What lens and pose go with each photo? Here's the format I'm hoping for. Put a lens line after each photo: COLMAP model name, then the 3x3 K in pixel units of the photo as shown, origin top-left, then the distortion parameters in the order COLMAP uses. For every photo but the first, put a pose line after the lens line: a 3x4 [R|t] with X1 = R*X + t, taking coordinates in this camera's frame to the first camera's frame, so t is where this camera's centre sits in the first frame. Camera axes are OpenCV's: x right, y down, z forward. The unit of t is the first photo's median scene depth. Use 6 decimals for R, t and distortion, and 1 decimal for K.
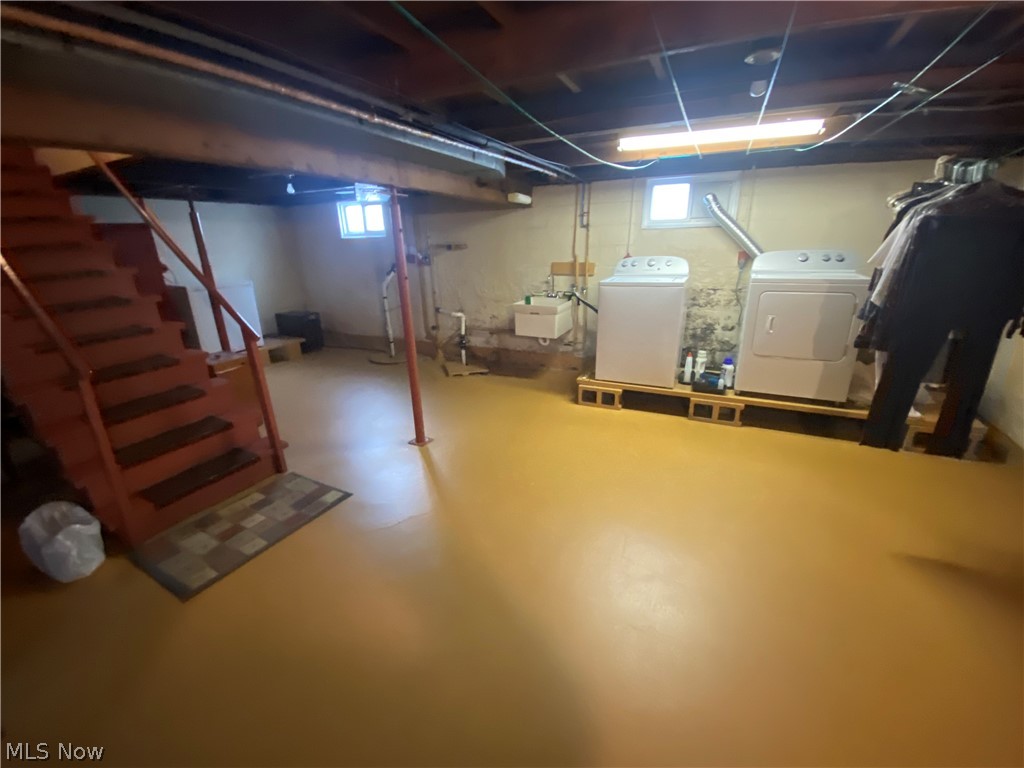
lens RADIAL K [[414.2, 0, 510.3], [0, 414.2, 381.0], [0, 0, 1]] dist [0.041746, -0.041300]
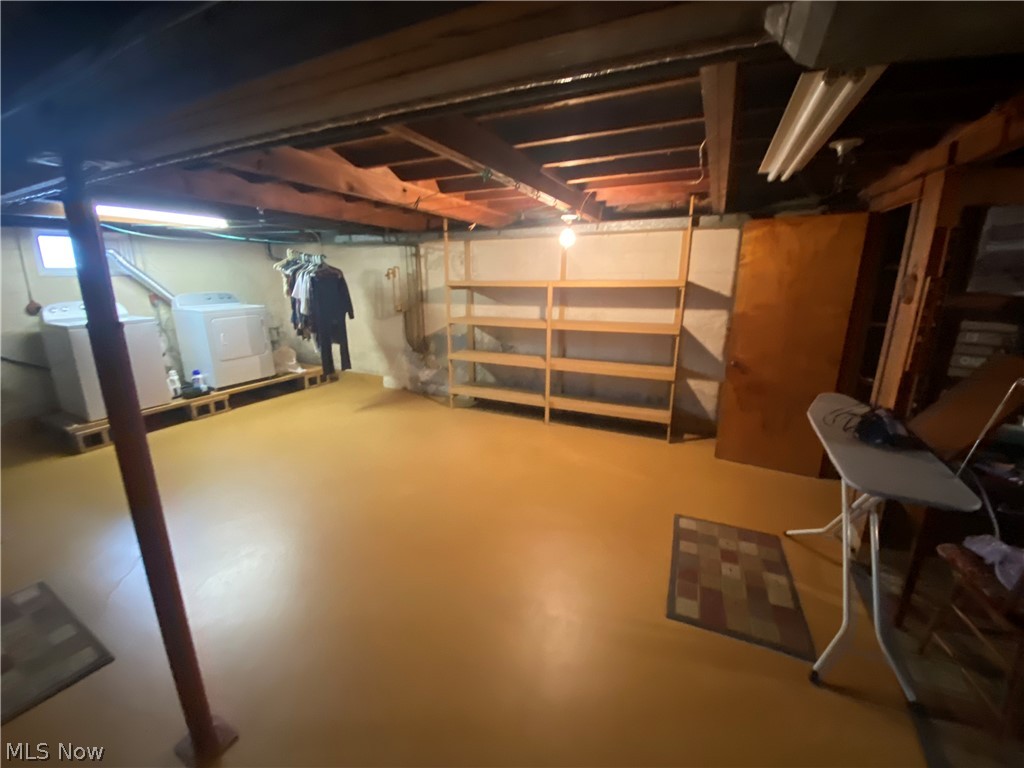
lens RADIAL K [[414.2, 0, 510.3], [0, 414.2, 381.0], [0, 0, 1]] dist [0.041746, -0.041300]
pose [[-0.018864, -0.212510, 0.976977, -0.857210], [0.316141, 0.925748, 0.207472, 0.019367], [-0.948525, 0.312776, 0.049720, -0.021905]]
